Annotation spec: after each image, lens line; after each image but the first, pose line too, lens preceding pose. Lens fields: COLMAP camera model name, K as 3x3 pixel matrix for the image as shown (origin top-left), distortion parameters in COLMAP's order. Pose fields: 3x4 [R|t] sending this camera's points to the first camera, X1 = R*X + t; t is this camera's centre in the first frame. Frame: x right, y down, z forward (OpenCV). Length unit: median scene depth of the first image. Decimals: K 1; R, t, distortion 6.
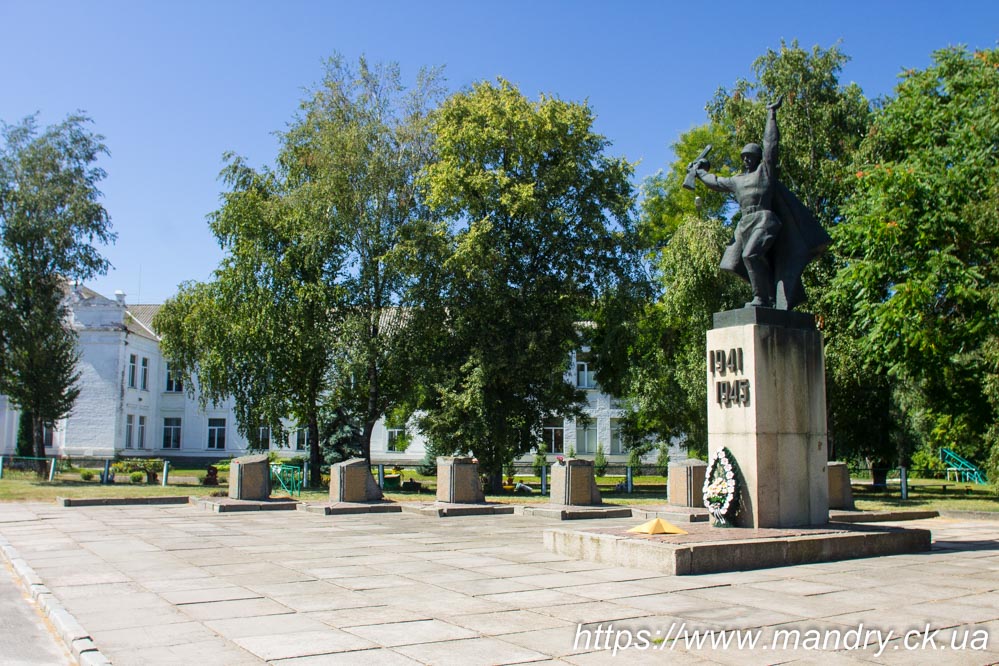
lens RADIAL K [[946.1, 0, 499.5], [0, 946.1, 333.0], [0, 0, 1]] dist [-0.067867, 0.031688]
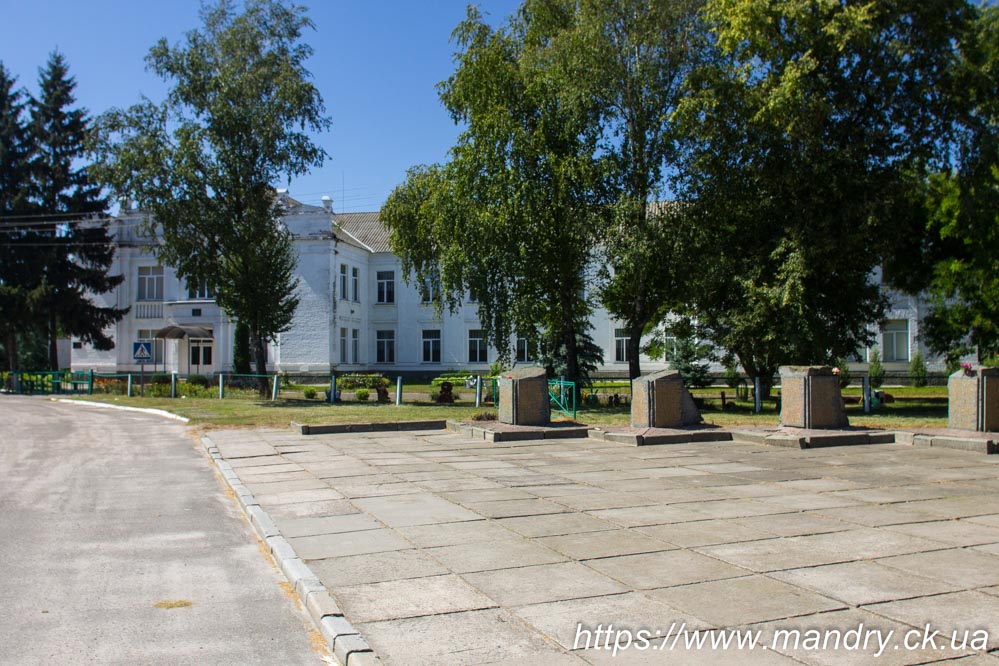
lens RADIAL K [[912.7, 0, 499.4], [0, 912.7, 348.7], [0, 0, 1]] dist [-0.131673, 0.213262]
pose [[0.983461, -0.015518, -0.180456, -0.106699], [0.035216, 0.993692, 0.106473, 0.022810], [0.177666, -0.111067, 0.977803, 0.182774]]
